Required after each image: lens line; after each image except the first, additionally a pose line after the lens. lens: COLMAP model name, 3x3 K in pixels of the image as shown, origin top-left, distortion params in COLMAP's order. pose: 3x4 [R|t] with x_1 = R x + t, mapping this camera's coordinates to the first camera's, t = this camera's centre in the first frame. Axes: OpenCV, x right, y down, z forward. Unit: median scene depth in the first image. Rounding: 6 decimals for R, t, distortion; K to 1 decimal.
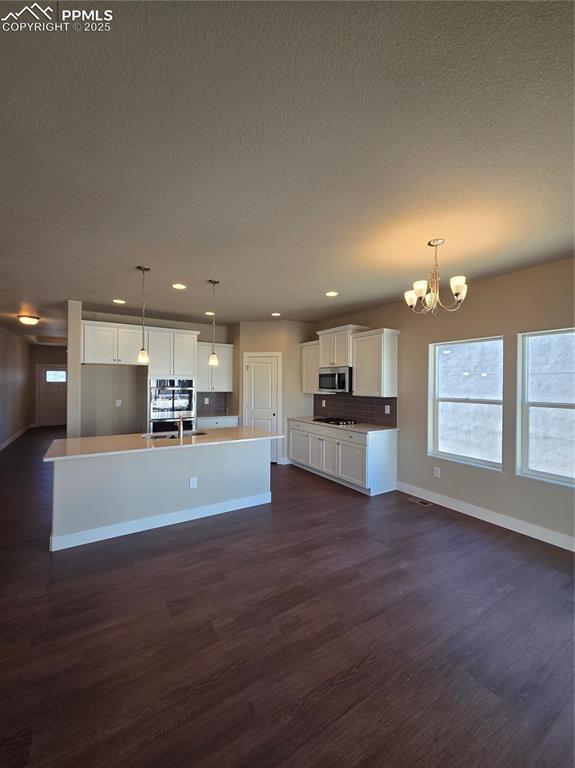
lens RADIAL K [[312.0, 0, 289.2], [0, 312.0, 384.1], [0, 0, 1]] dist [-0.000034, -0.000127]
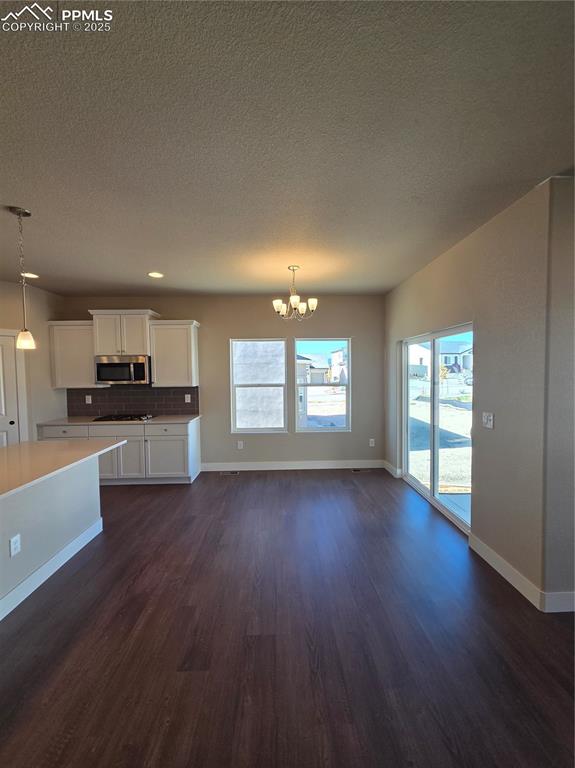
lens RADIAL K [[312.0, 0, 289.8], [0, 312.0, 383.8], [0, 0, 1]] dist [-0.000034, -0.000127]
pose [[0.510697, -0.046967, 0.858477, -0.384744], [0.016211, 0.998855, 0.045004, -0.007669], [-0.859608, -0.009067, 0.510874, 0.174856]]
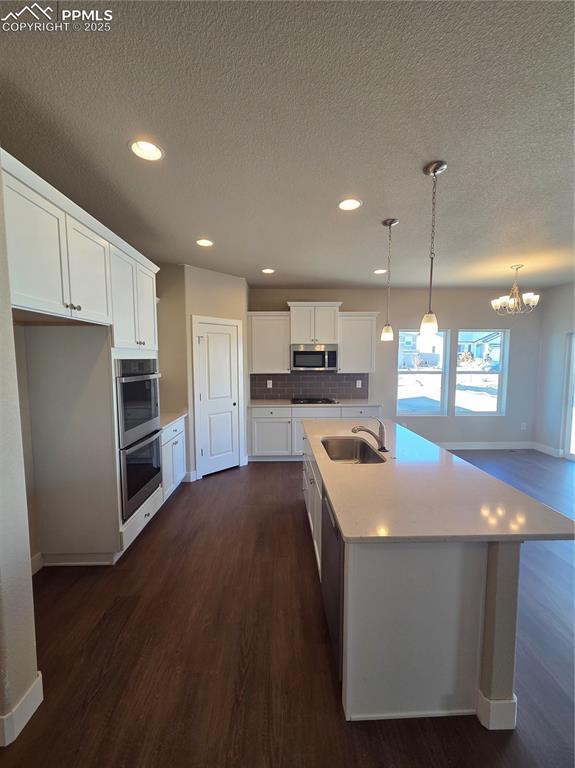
lens RADIAL K [[312.0, 0, 288.5], [0, 312.0, 384.9], [0, 0, 1]] dist [-0.000034, -0.000127]
pose [[0.515973, -0.081633, 0.852706, -0.752389], [0.006238, 0.995780, 0.091555, -0.019181], [-0.856582, -0.041921, 0.514305, 0.615429]]
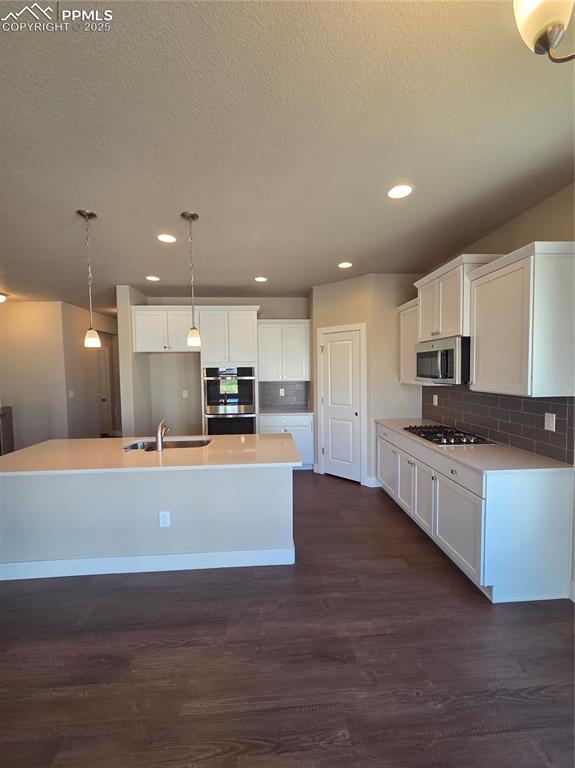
lens RADIAL K [[312.0, 0, 289.6], [0, 312.0, 384.2], [0, 0, 1]] dist [-0.000034, -0.000127]
pose [[0.877586, 0.004226, -0.479401, 0.188585], [0.019798, 0.998789, 0.045046, -0.004120], [0.479010, -0.049022, 0.876439, 0.388741]]
